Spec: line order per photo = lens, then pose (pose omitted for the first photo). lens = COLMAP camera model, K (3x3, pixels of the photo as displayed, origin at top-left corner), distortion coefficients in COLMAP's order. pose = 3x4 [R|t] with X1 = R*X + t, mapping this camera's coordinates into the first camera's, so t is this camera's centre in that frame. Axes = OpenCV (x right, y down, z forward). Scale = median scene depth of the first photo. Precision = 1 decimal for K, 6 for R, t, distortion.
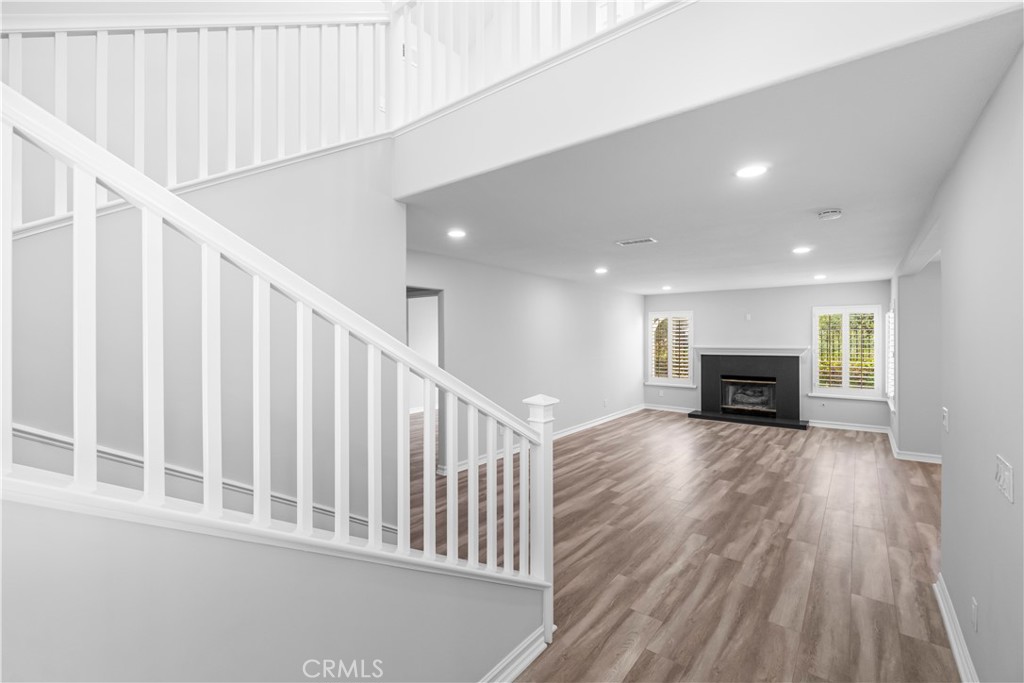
lens RADIAL K [[453.0, 0, 510.9], [0, 453.0, 336.2], [0, 0, 1]] dist [-0.003216, -0.000161]
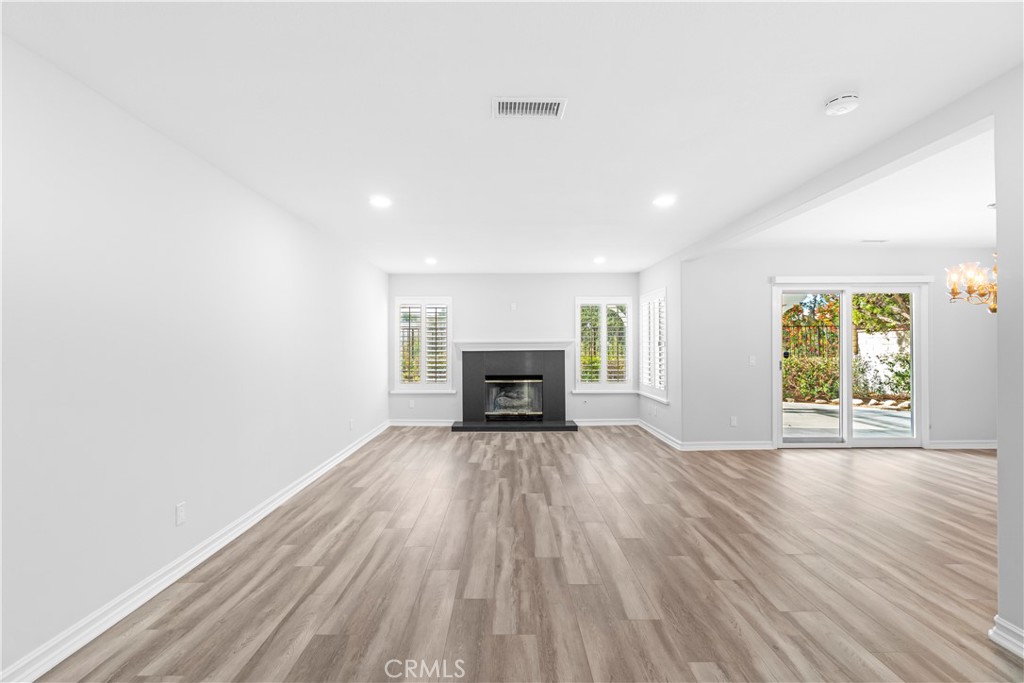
lens RADIAL K [[471.6, 0, 500.6], [0, 471.6, 344.5], [0, 0, 1]] dist [-0.001446, 0.000015]
pose [[0.786998, -0.002306, 0.616951, -0.043475], [0.004982, 0.999984, -0.002618, 0.033230], [-0.616936, 0.005134, 0.786997, 0.321445]]
